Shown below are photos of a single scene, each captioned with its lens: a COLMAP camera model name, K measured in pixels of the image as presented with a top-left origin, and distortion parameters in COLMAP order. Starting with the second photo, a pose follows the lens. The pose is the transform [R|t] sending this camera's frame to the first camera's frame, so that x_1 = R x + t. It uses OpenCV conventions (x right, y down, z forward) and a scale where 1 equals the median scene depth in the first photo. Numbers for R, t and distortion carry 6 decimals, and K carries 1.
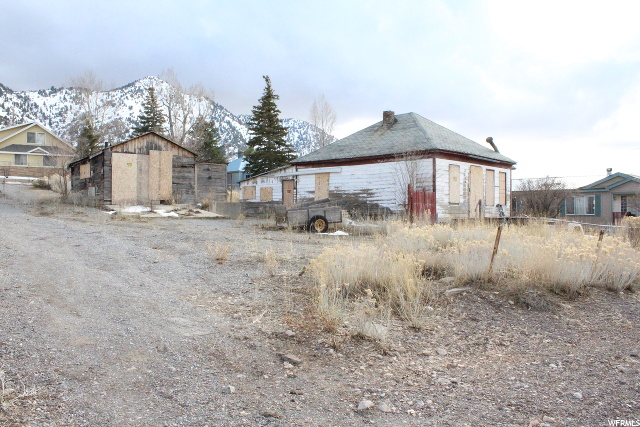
lens RADIAL K [[551.9, 0, 316.4], [0, 551.9, 219.9], [0, 0, 1]] dist [-0.159485, 0.156816]
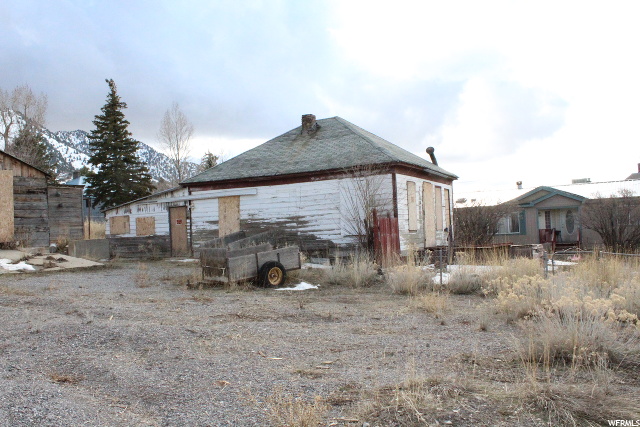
lens RADIAL K [[558.9, 0, 315.2], [0, 558.9, 215.9], [0, 0, 1]] dist [-0.147898, 0.011928]
pose [[0.950338, -0.035839, 0.309149, -0.112048], [0.048364, 0.998286, -0.032942, -0.028123], [-0.307438, 0.046258, 0.950443, 0.250004]]
